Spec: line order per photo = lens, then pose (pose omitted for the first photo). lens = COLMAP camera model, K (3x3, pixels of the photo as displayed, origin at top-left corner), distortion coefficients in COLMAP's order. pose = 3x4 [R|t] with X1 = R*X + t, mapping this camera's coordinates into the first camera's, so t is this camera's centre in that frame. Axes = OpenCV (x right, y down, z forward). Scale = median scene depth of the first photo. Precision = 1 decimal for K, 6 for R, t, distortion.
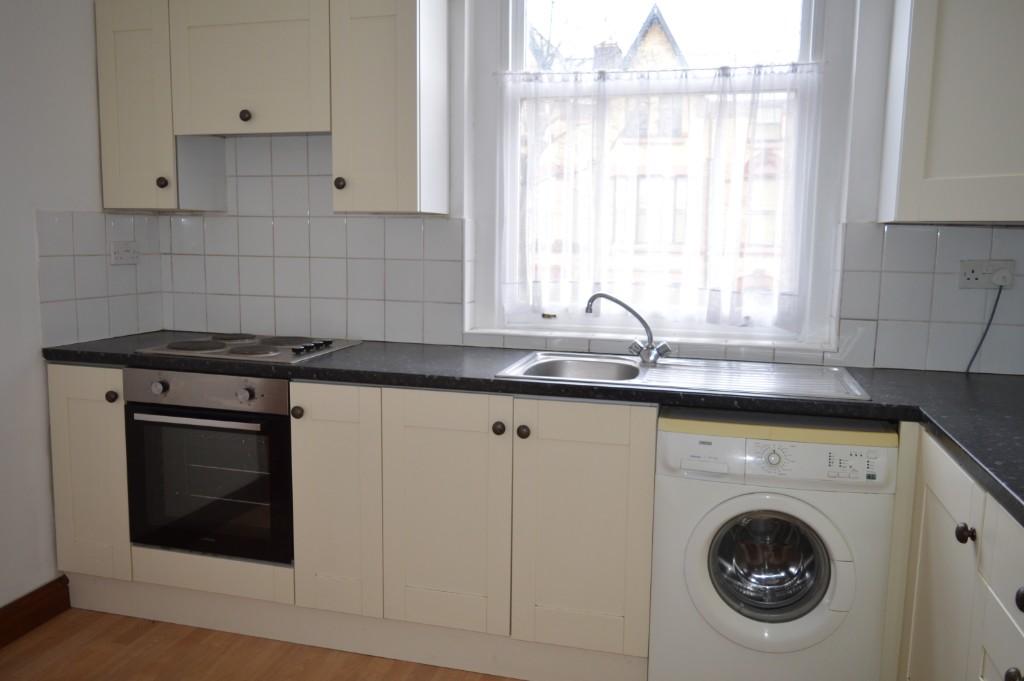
lens RADIAL K [[746.2, 0, 512.0], [0, 746.2, 340.5], [0, 0, 1]] dist [-0.000092, -0.000825]
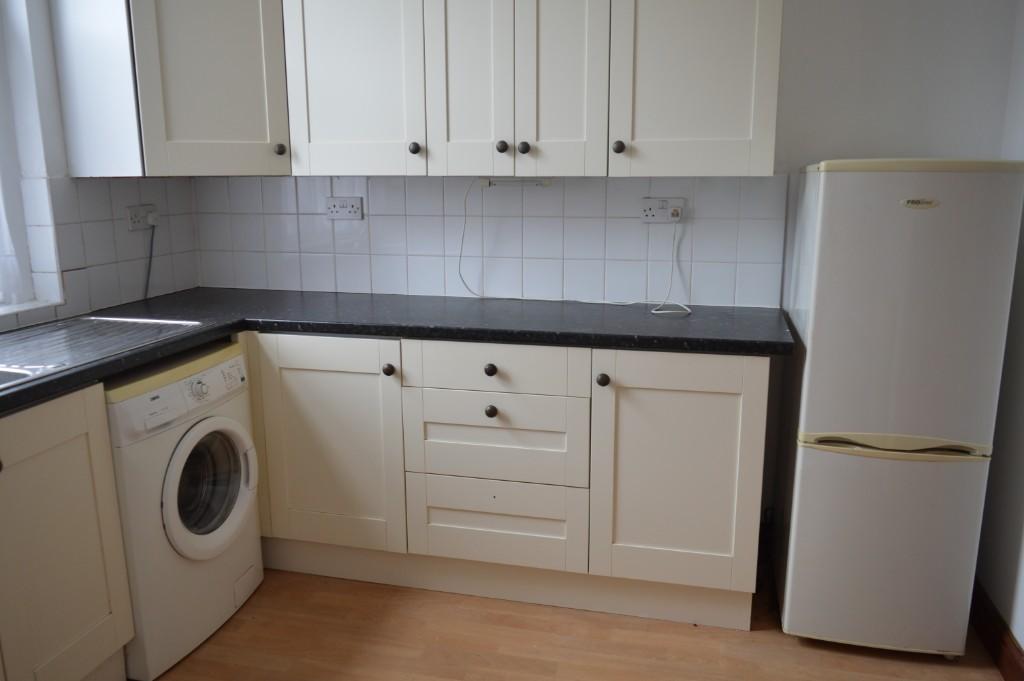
lens RADIAL K [[746.2, 0, 512.0], [0, 746.2, 340.5], [0, 0, 1]] dist [-0.000092, -0.000825]
pose [[-0.049498, -0.210629, 0.976312, -0.709902], [0.147632, 0.965230, 0.215722, -0.078561], [-0.987803, 0.154813, -0.016681, 0.539091]]
